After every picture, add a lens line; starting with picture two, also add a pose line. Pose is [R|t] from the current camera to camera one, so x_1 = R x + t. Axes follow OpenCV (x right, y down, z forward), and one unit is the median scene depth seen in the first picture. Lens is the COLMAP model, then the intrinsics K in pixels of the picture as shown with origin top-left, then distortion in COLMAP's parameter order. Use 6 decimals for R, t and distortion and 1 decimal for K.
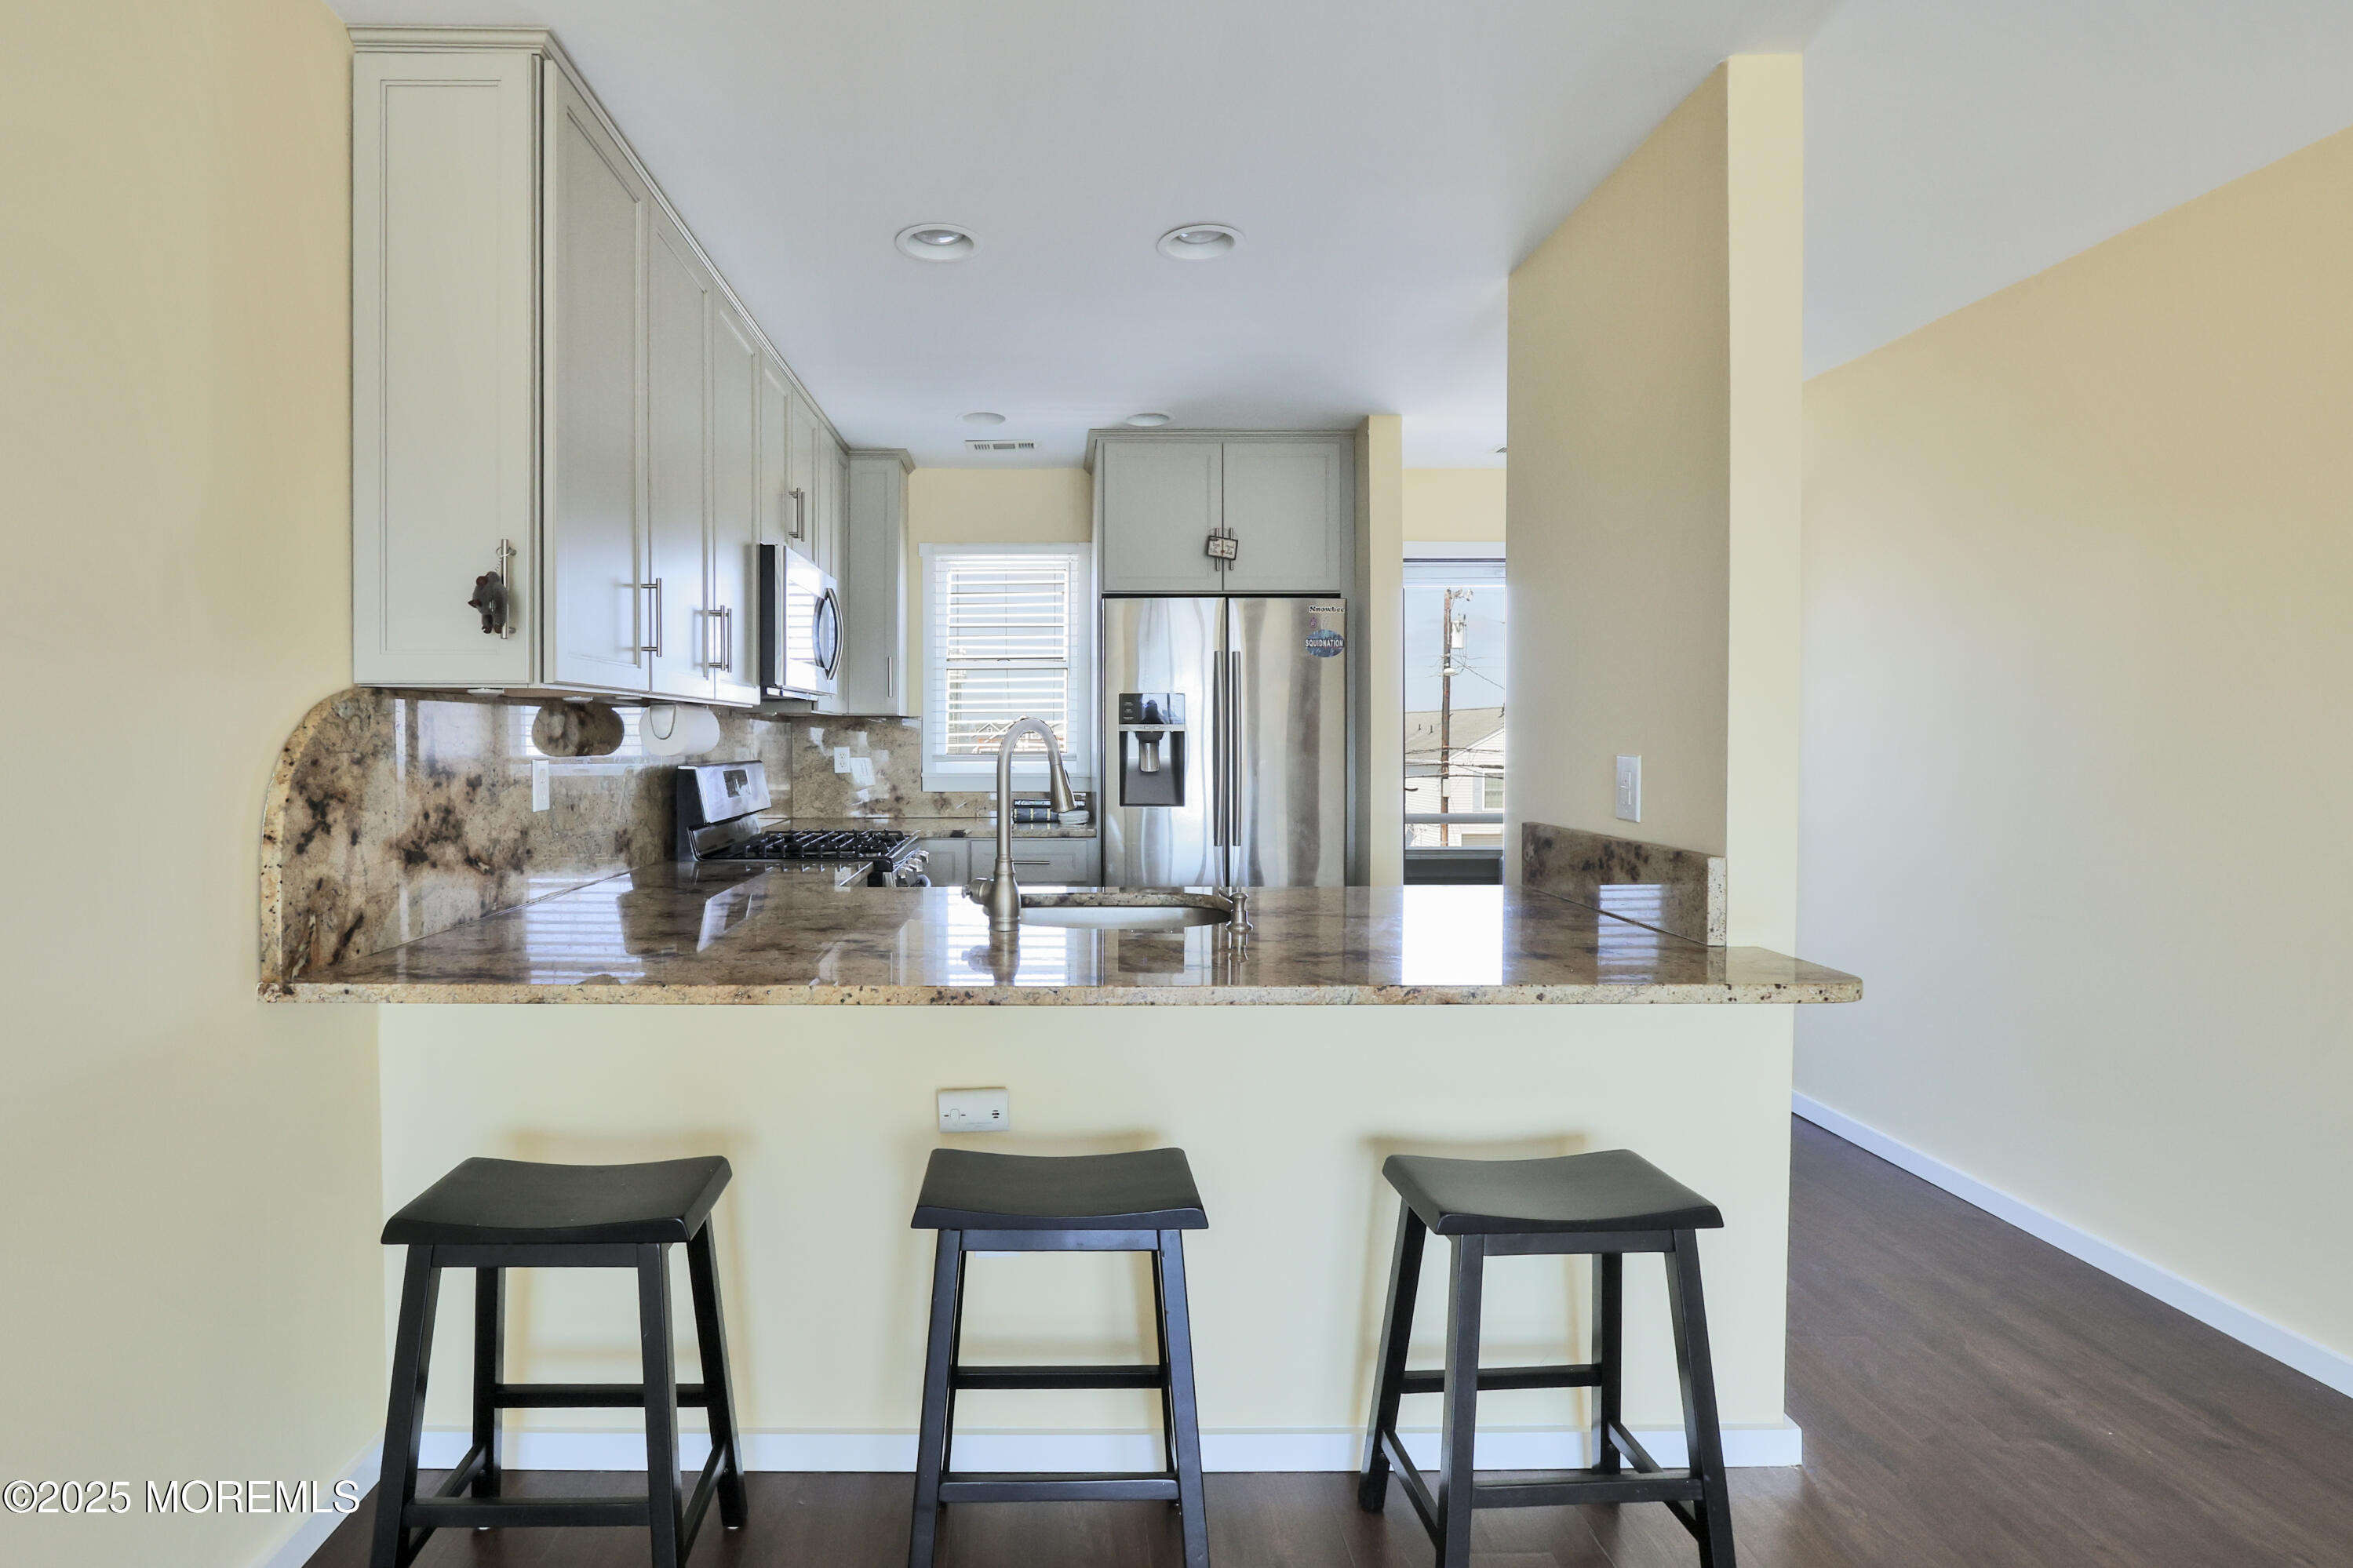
lens RADIAL K [[1120.5, 0, 1050.6], [0, 1120.5, 753.5], [0, 0, 1]] dist [-0.022989, 0.000034]
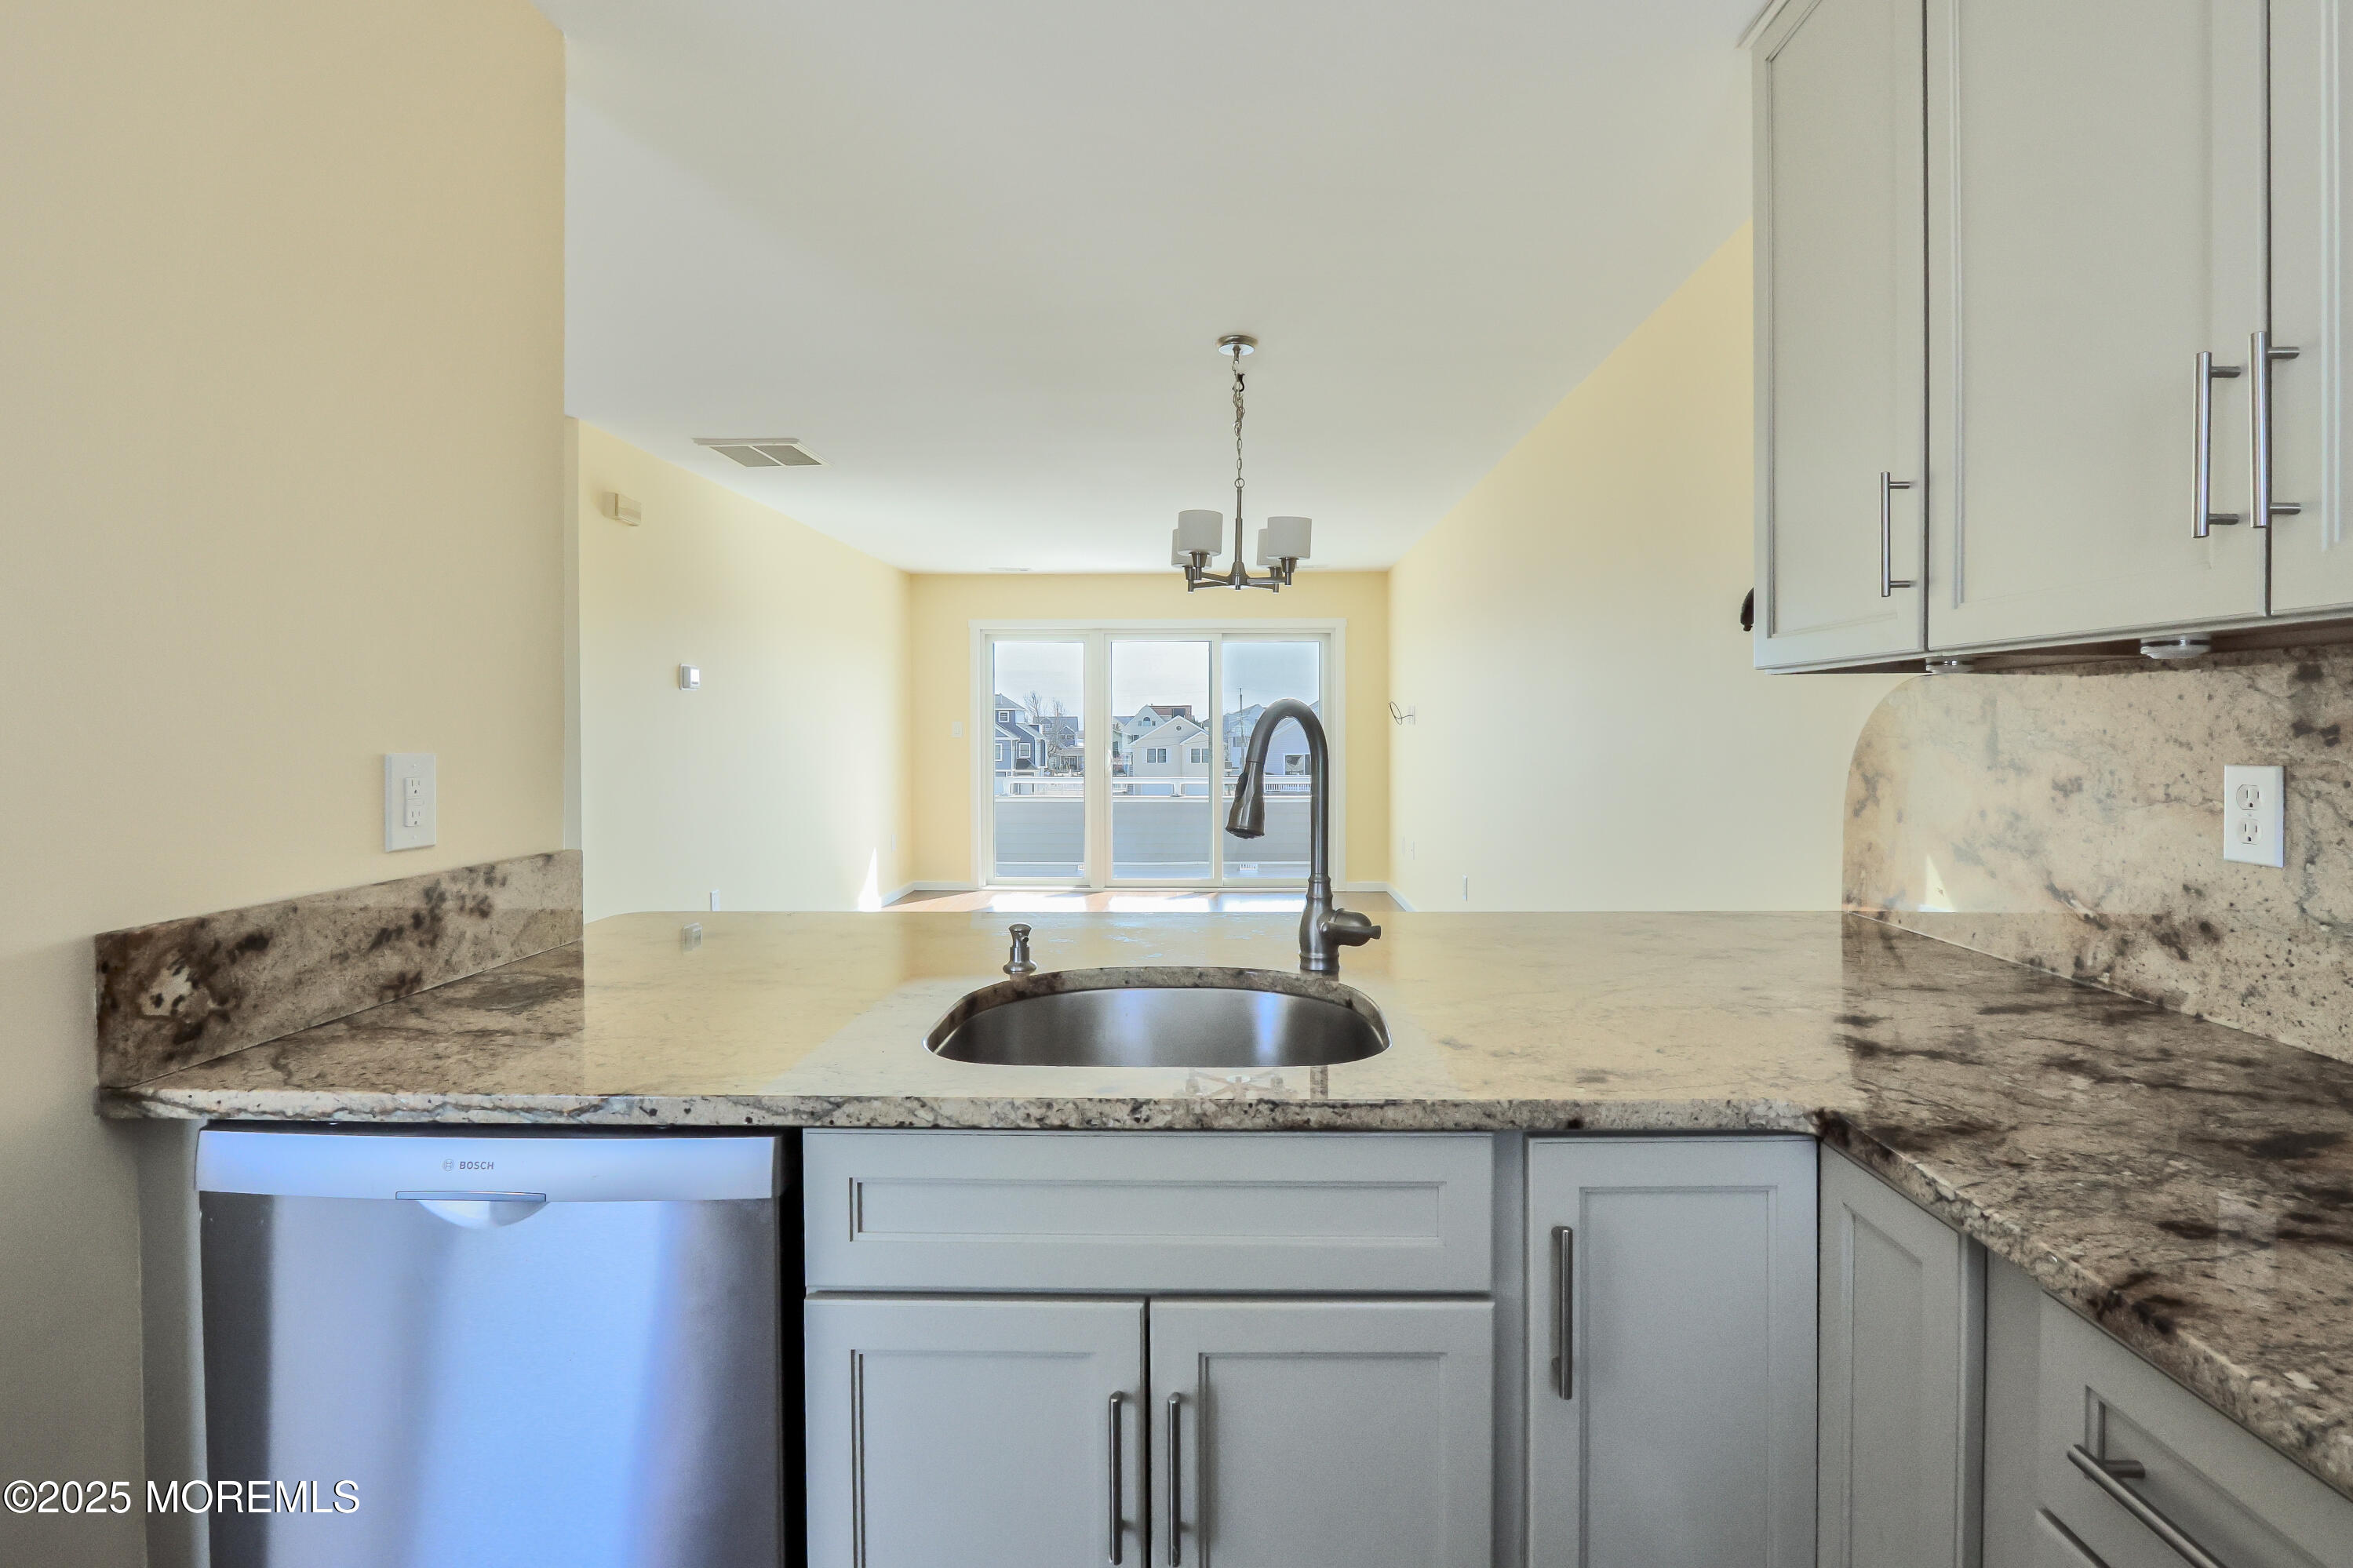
lens RADIAL K [[1097.9, 0, 1203.6], [0, 1097.9, 743.2], [0, 0, 1]] dist [-0.013313, 0.000543]
pose [[-0.999789, 0.000786, 0.020527, 0.019415], [0.001431, 0.999505, 0.031421, -0.018942], [-0.020492, 0.031443, -0.999295, 1.315838]]
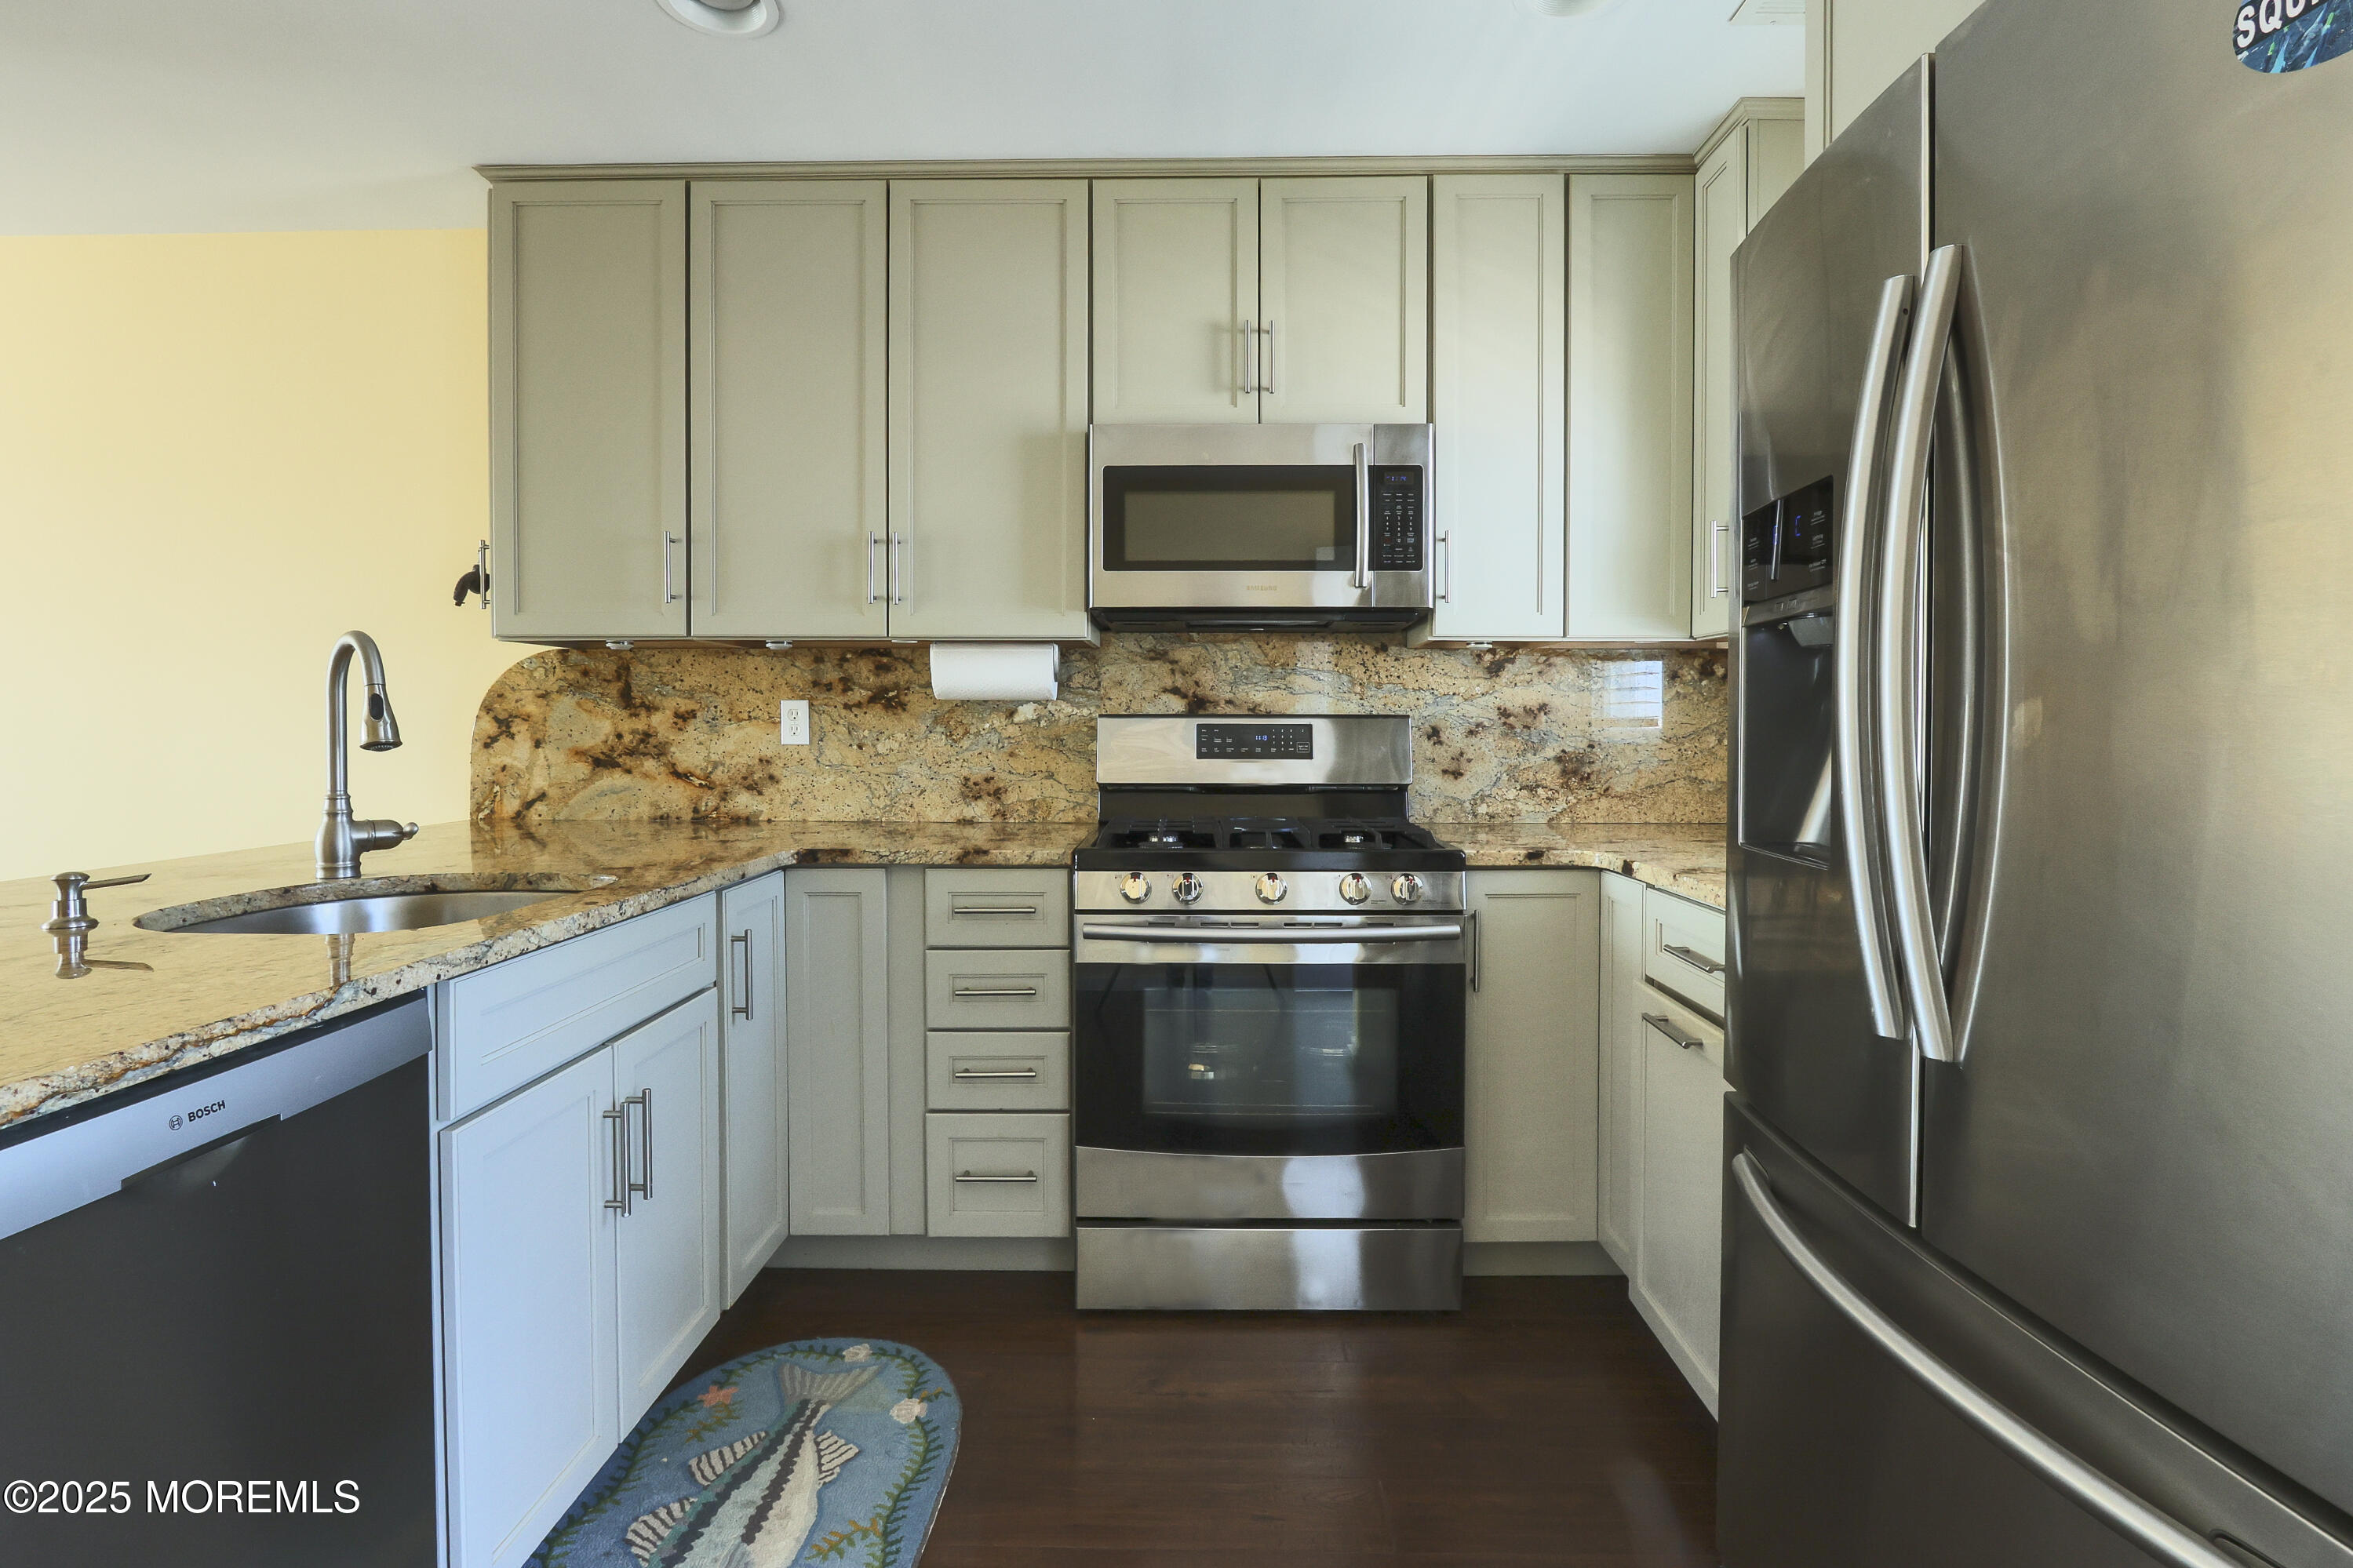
lens RADIAL K [[1097.9, 0, 1203.6], [0, 1097.9, 743.2], [0, 0, 1]] dist [-0.013313, 0.000543]
pose [[-0.005060, 0.017424, -0.999835, 0.593562], [-0.019388, 0.999659, 0.017520, 0.018455], [0.999799, 0.019473, -0.004720, 1.243551]]
